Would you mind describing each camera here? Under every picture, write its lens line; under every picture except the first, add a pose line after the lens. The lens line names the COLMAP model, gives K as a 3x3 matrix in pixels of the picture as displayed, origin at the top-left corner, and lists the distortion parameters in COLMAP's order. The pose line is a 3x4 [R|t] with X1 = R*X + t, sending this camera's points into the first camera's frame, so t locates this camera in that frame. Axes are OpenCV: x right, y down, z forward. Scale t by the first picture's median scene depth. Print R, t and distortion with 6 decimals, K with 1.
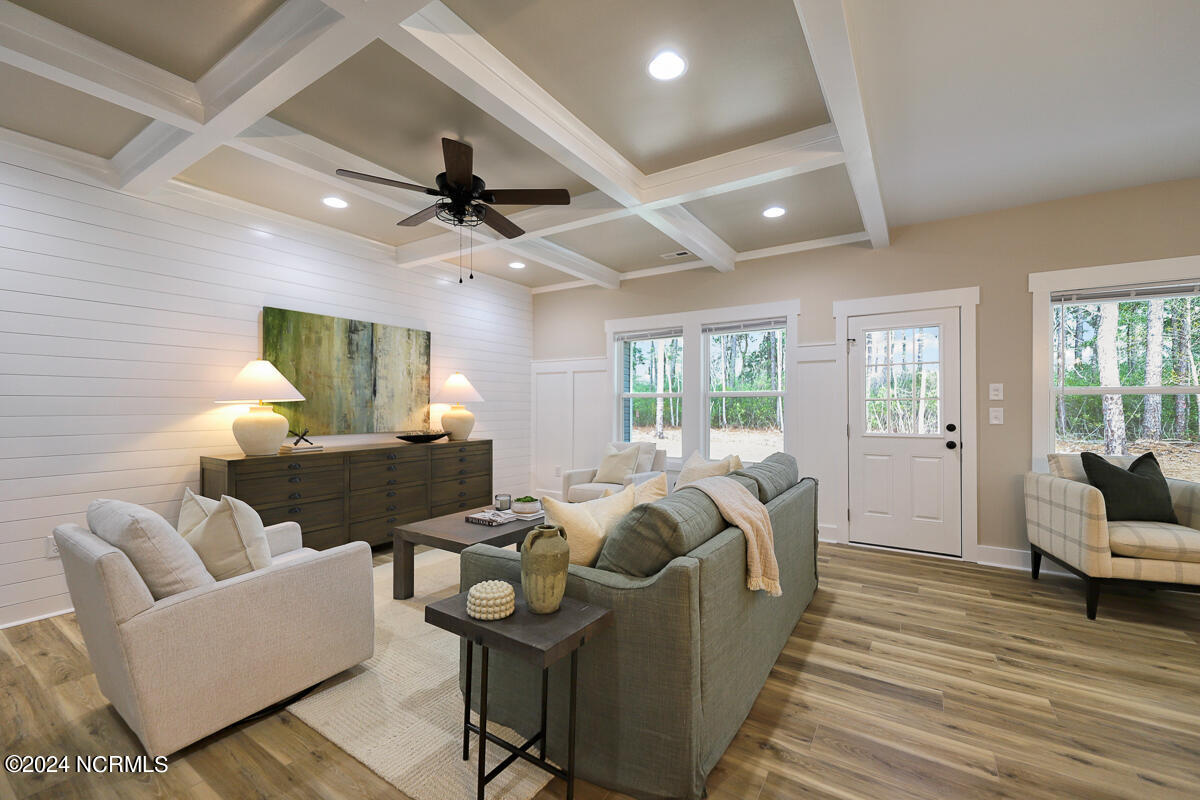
lens RADIAL K [[489.5, 0, 601.0], [0, 489.5, 400.1], [0, 0, 1]] dist [0.007225, -0.000715]
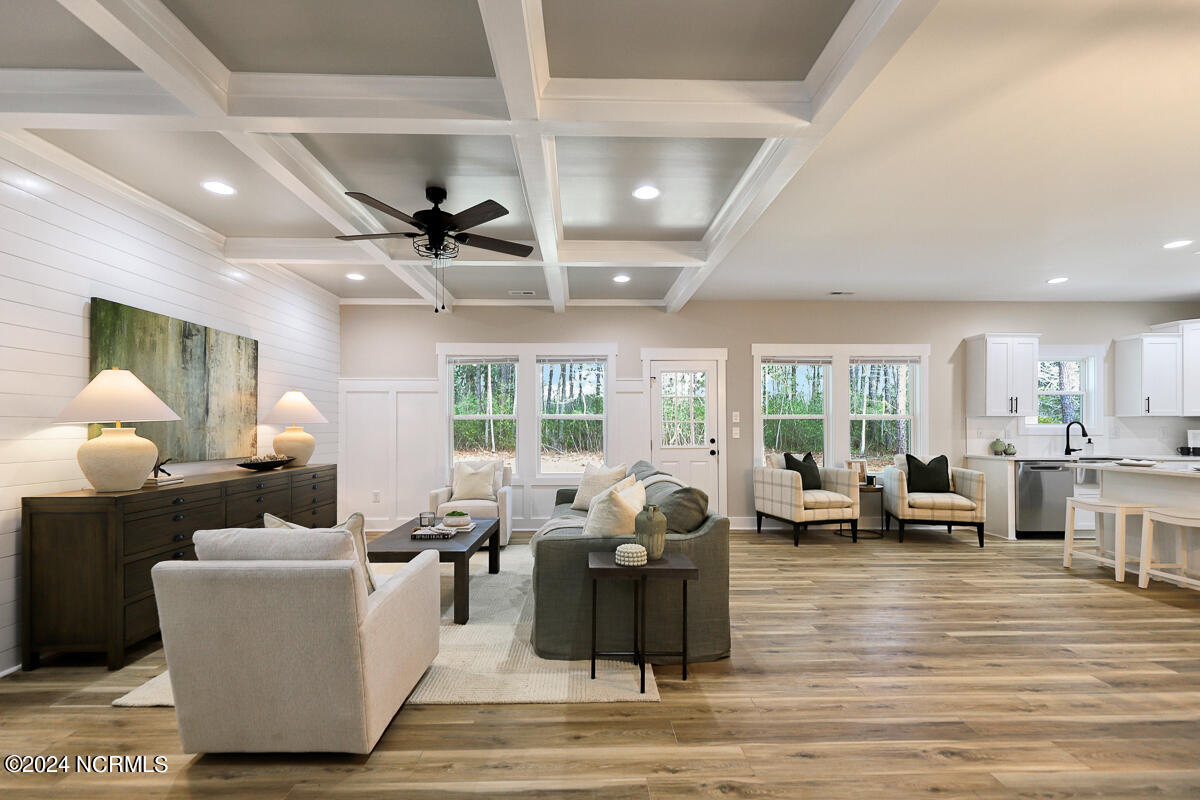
lens RADIAL K [[515.9, 0, 598.5], [0, 515.9, 412.5], [0, 0, 1]] dist [0.013317, 0.000063]
pose [[0.825077, 0.013133, 0.564868, -0.422292], [-0.003840, 0.999837, -0.017638, -0.000886], [-0.565008, 0.012383, 0.824993, -0.089724]]
